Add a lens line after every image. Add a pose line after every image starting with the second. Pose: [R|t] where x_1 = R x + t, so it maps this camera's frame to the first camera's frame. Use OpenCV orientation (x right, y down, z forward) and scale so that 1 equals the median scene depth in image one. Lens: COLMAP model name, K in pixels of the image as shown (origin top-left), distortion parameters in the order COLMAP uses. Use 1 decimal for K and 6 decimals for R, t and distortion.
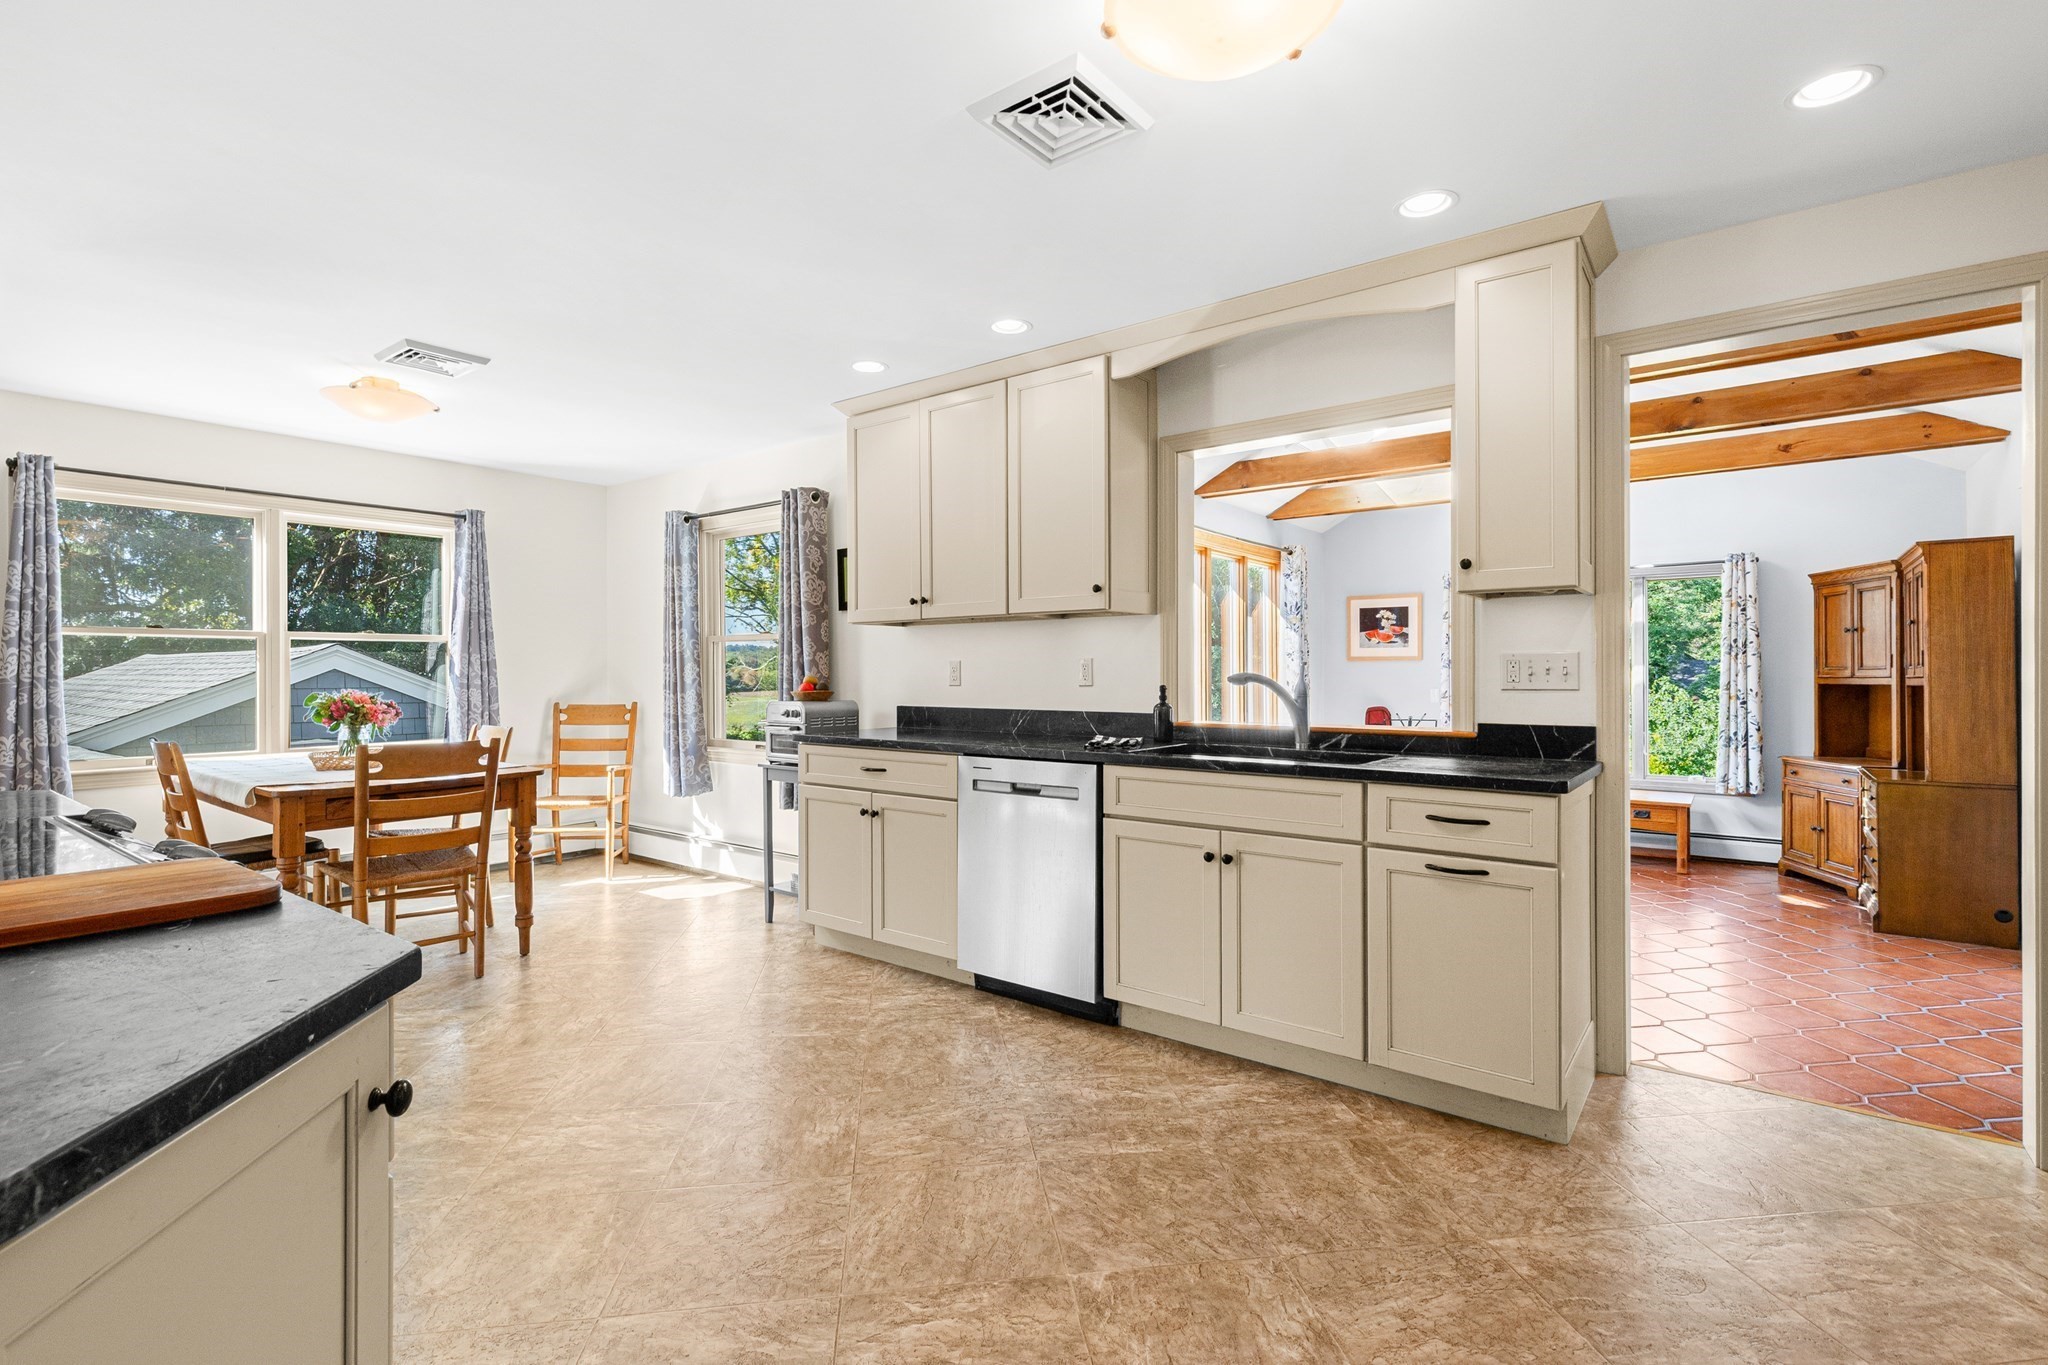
lens RADIAL K [[931.6, 0, 1024.0], [0, 931.6, 682.5], [0, 0, 1]] dist [0.003699, -0.000560]
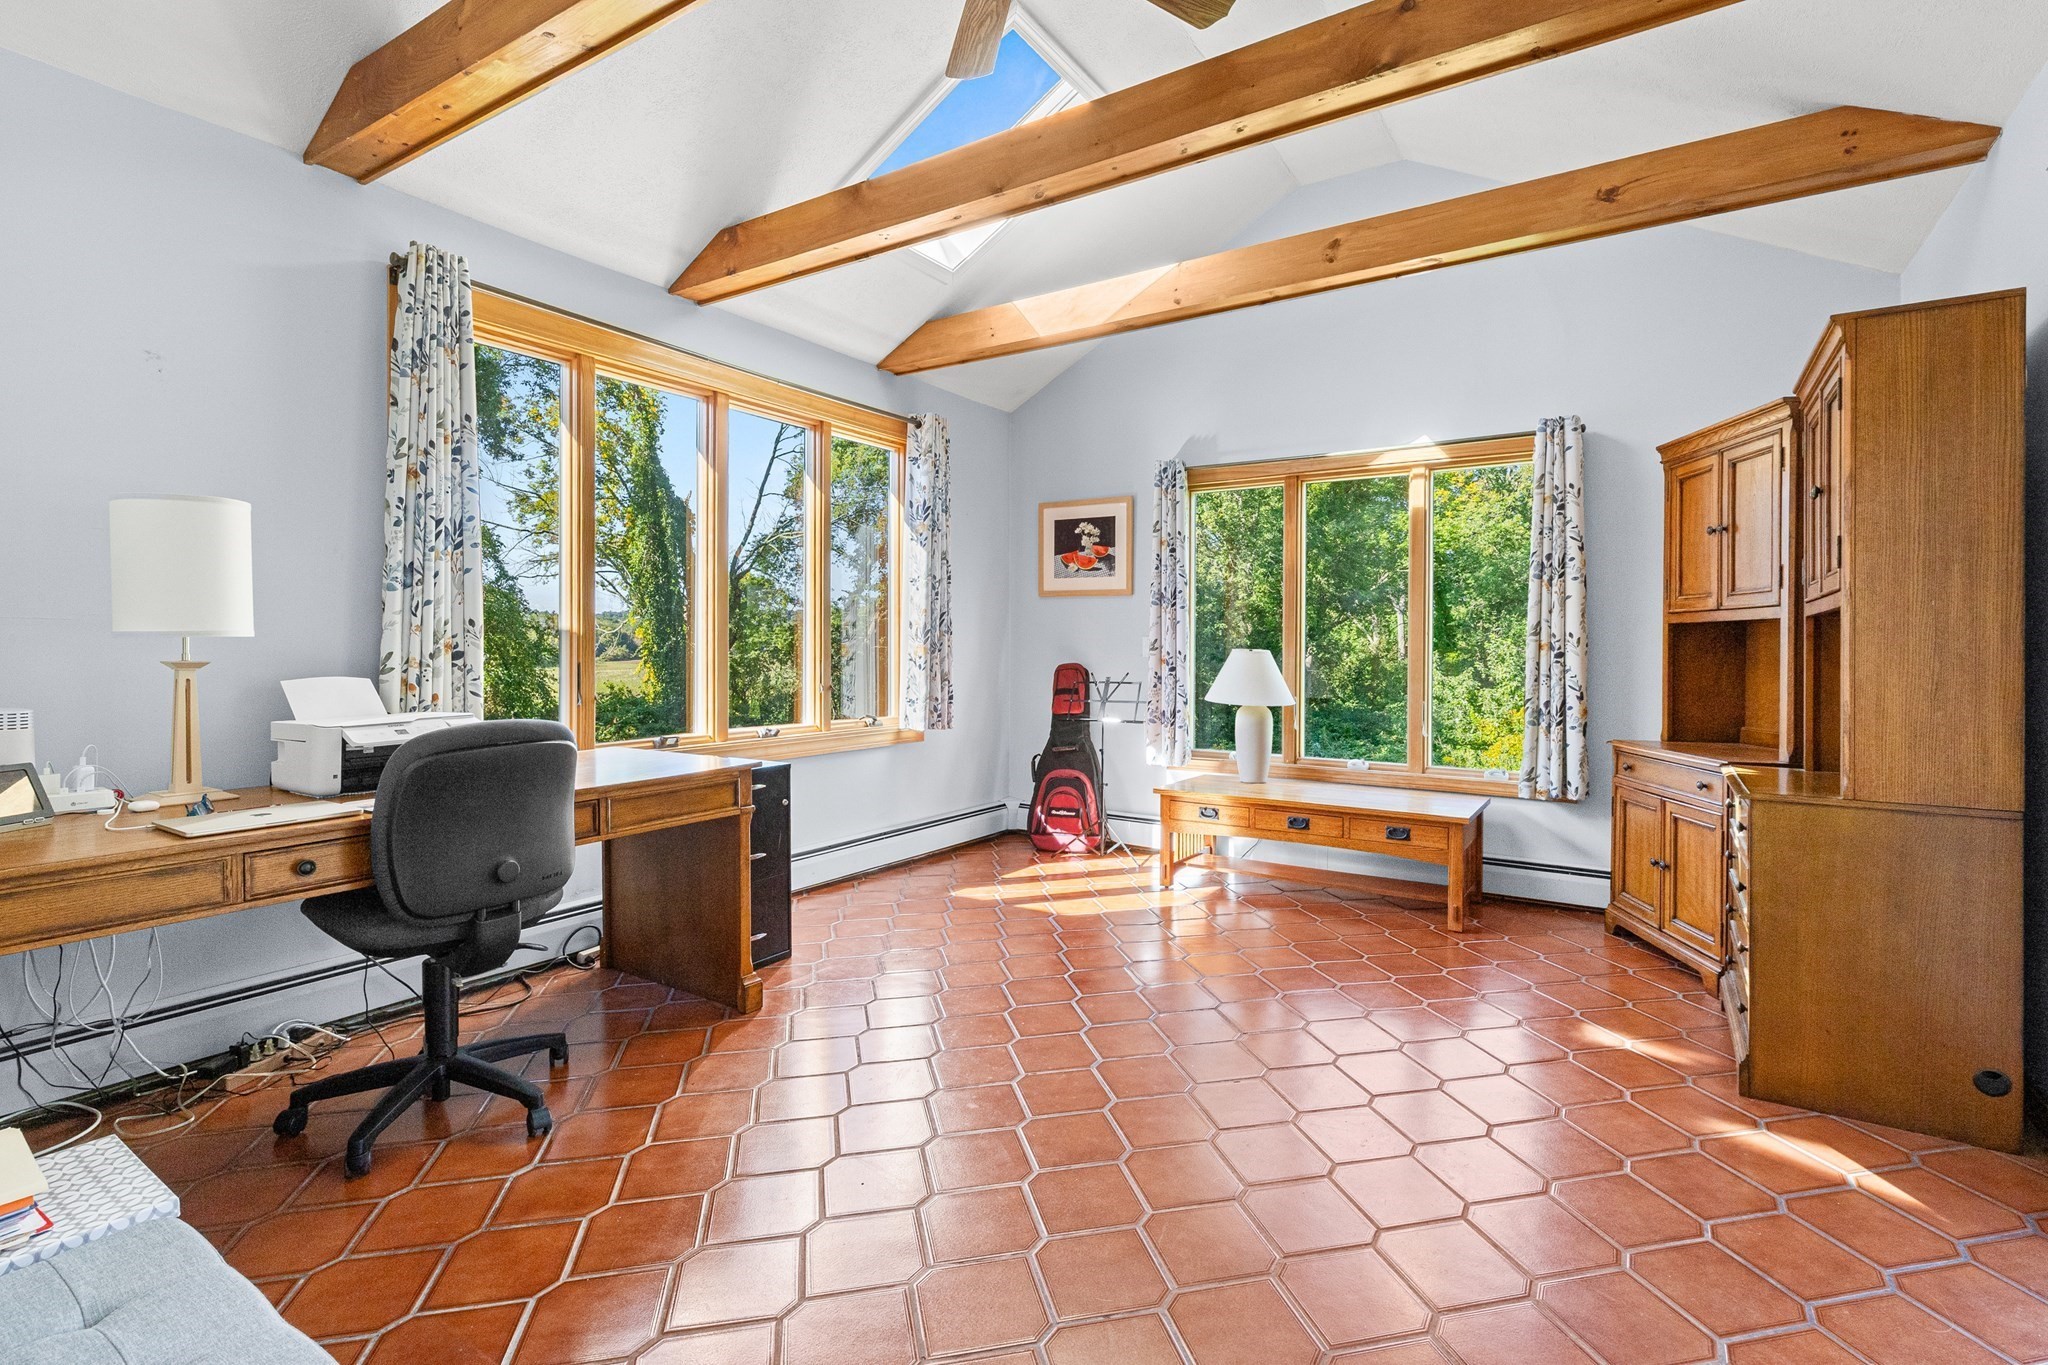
lens RADIAL K [[944.1, 0, 1016.0], [0, 944.1, 660.9], [0, 0, 1]] dist [0.000961, -0.000088]
pose [[0.997694, 0.008364, 0.067351, 0.386511], [-0.008889, 0.999932, 0.007500, 0.025645], [-0.067284, -0.008081, 0.997701, 0.414995]]
